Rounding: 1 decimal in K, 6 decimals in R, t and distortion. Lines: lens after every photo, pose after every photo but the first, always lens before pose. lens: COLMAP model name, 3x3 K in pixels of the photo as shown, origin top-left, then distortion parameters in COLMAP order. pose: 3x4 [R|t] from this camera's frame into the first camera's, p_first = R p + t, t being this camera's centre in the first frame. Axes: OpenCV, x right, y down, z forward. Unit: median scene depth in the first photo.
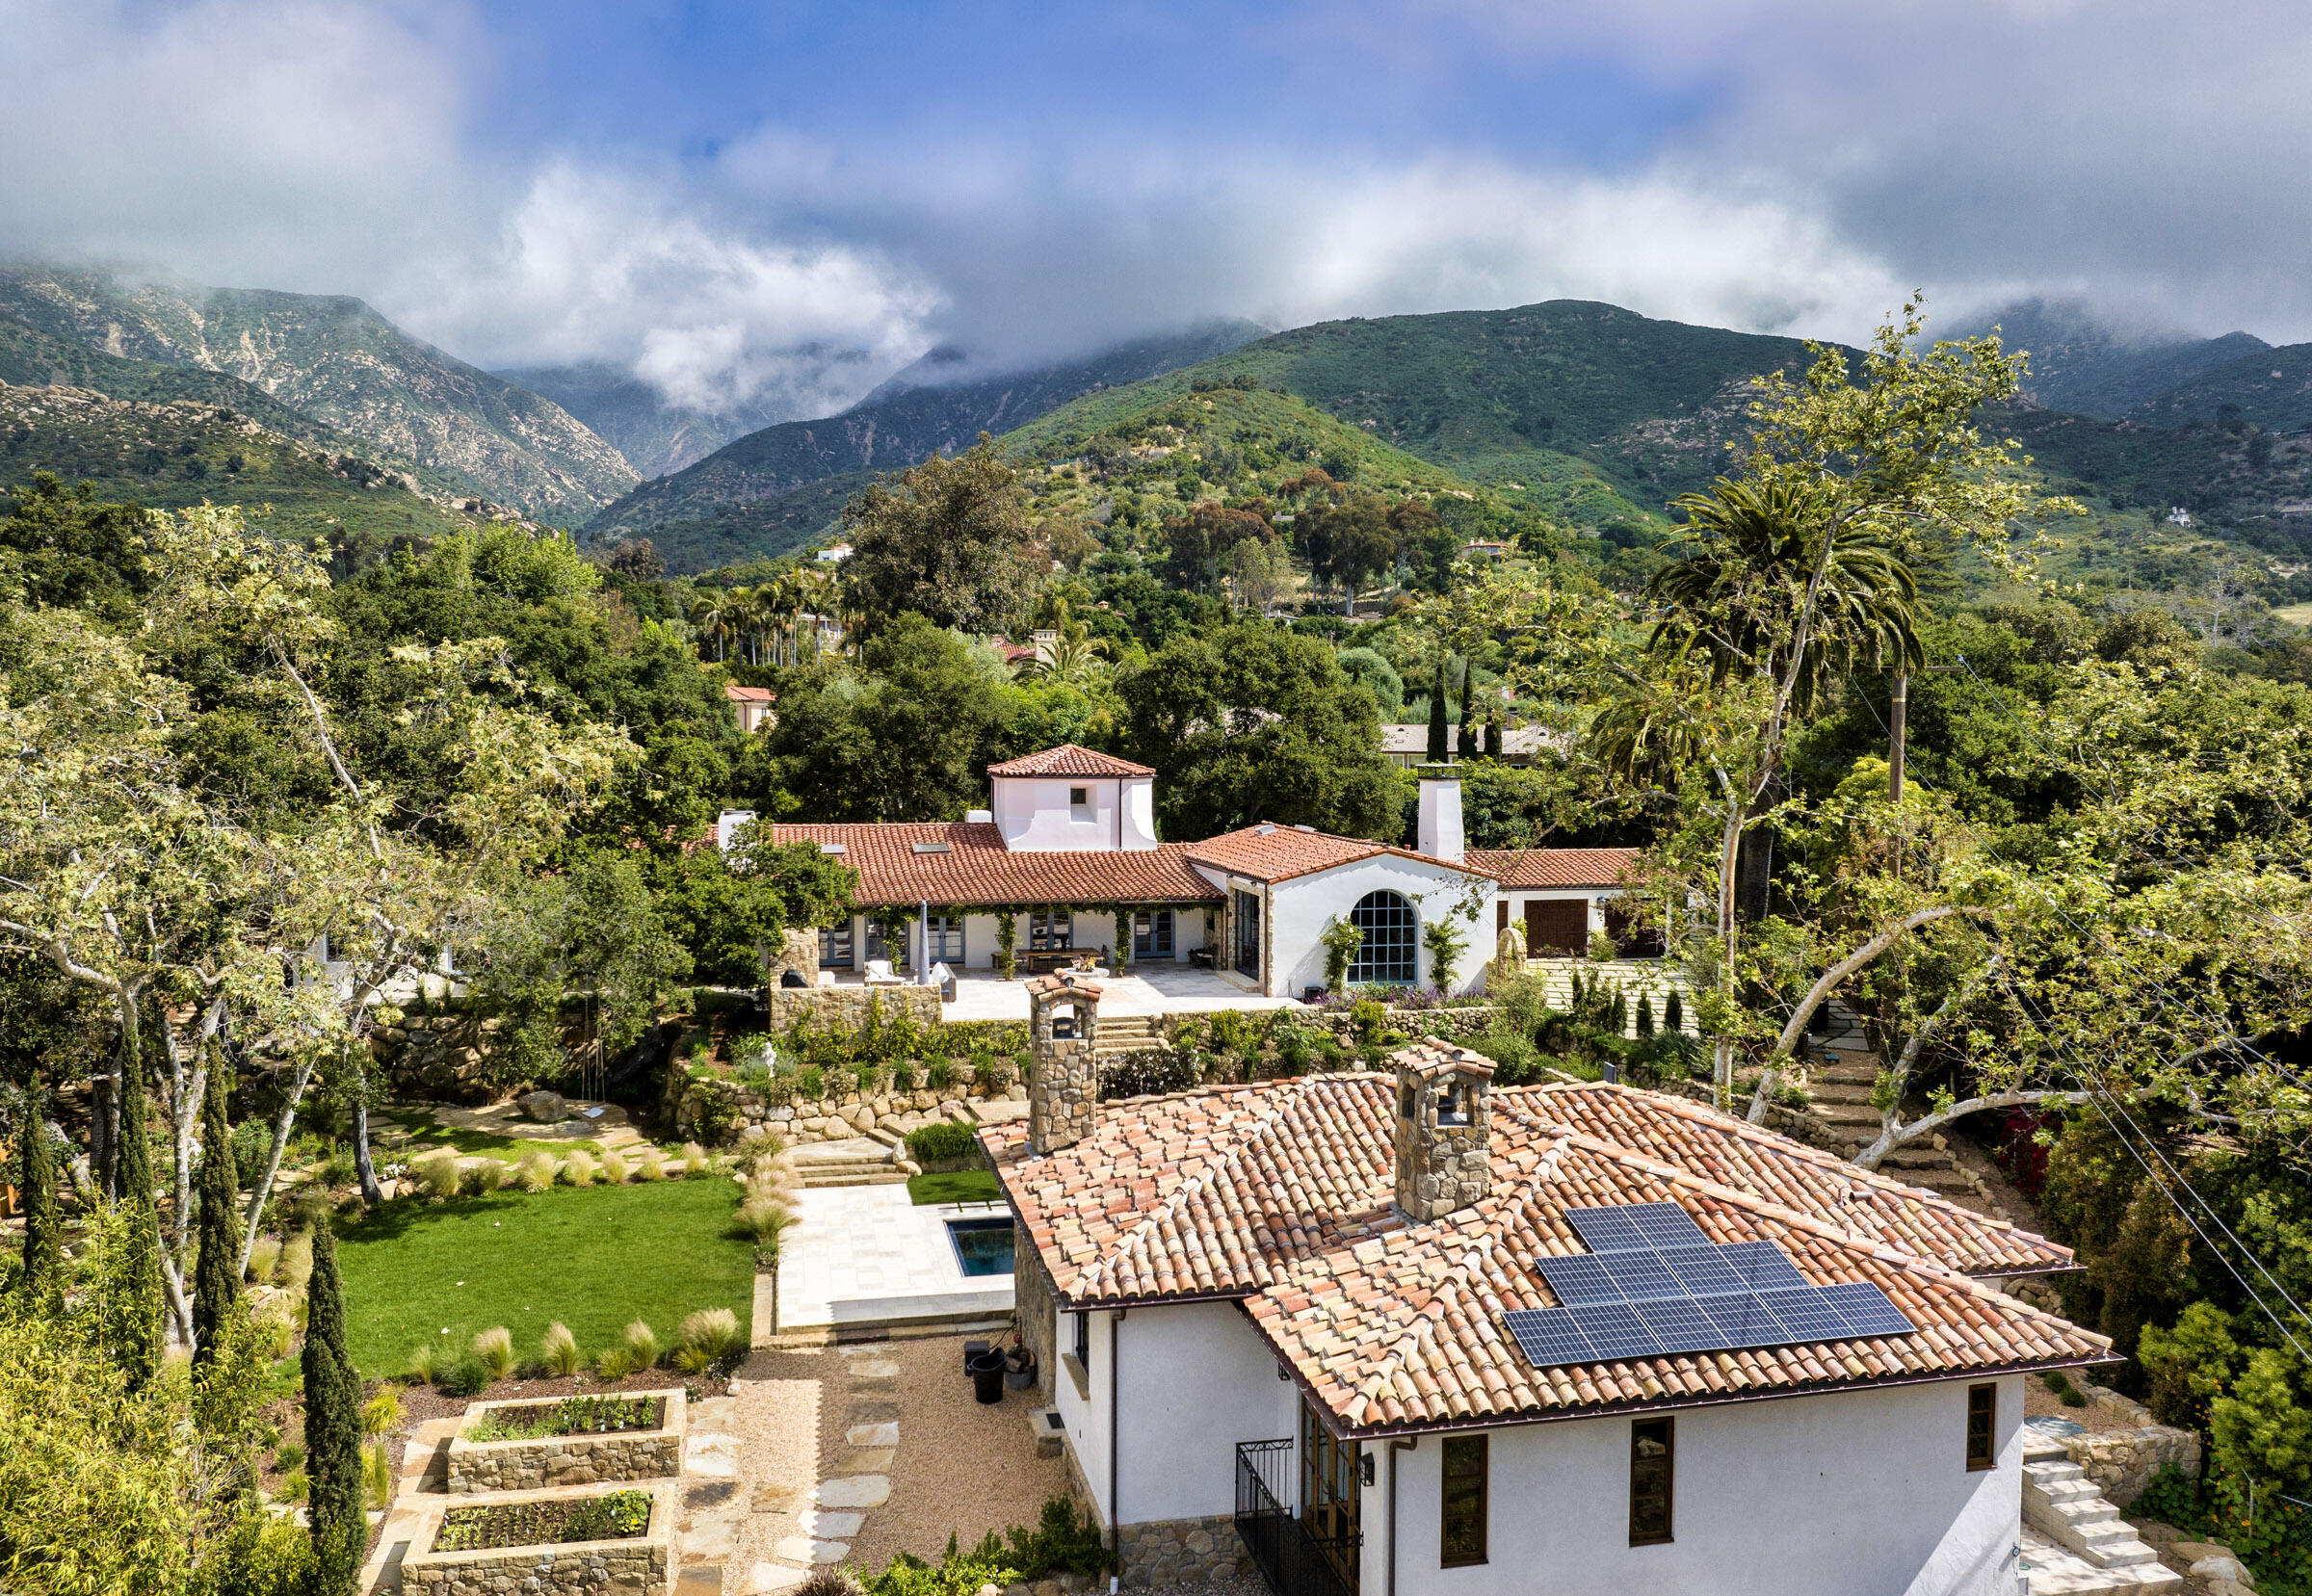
lens RADIAL K [[1641.6, 0, 1141.6], [0, 1641.6, 866.9], [0, 0, 1]] dist [-0.031950, -0.001105]
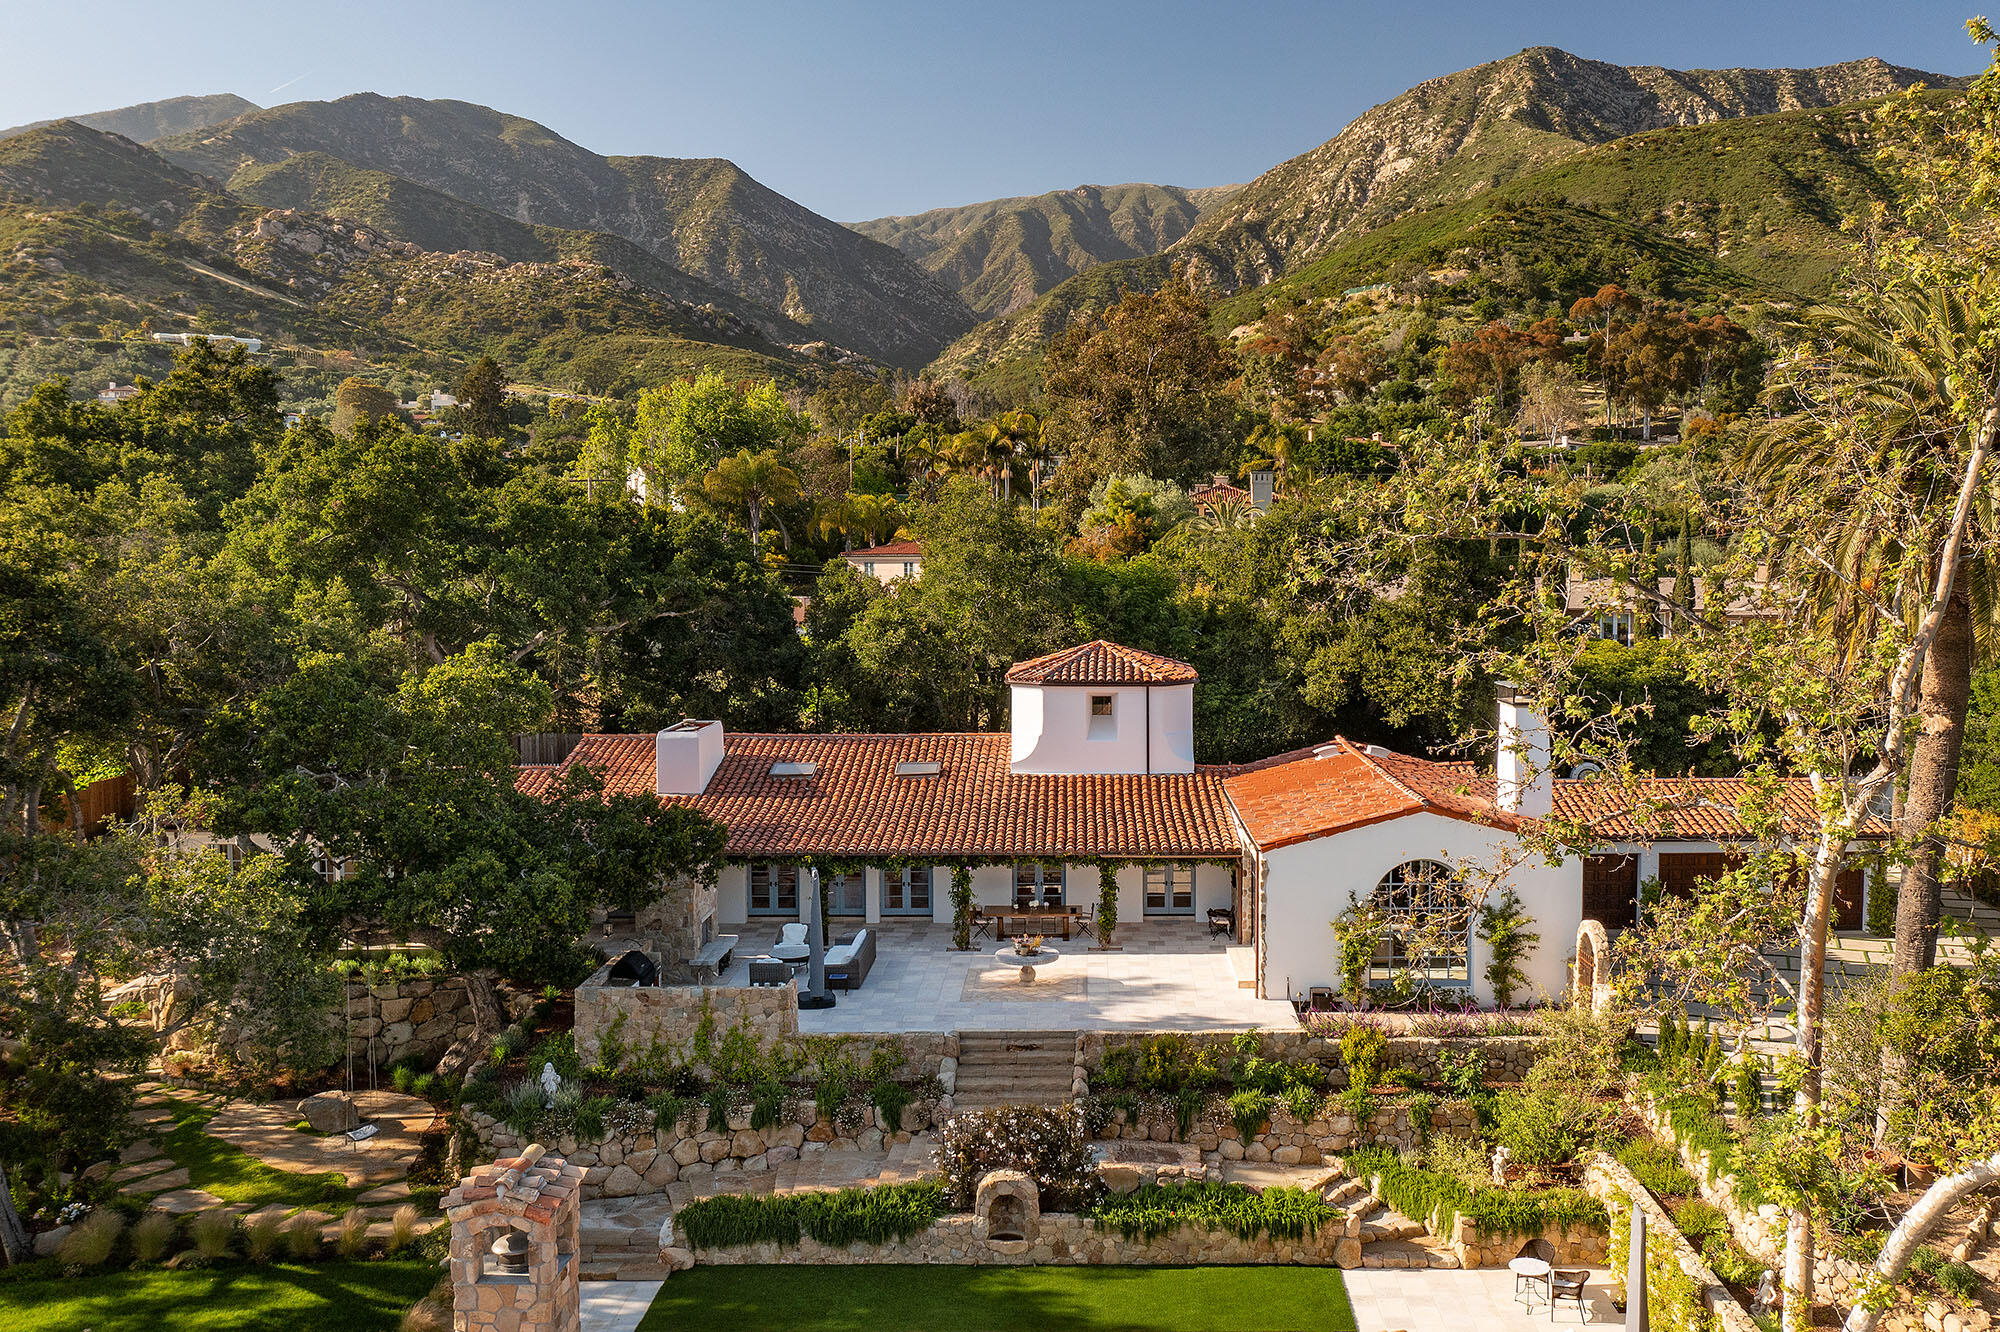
lens RADIAL K [[1611.1, 0, 1116.2], [0, 1611.1, 666.6], [0, 0, 1]] dist [-0.020819, -0.000679]
pose [[0.979578, 0.010799, -0.200775, 0.169789], [-0.013572, 0.999831, -0.012439, -0.068504], [0.200607, 0.014910, 0.979558, 0.267200]]
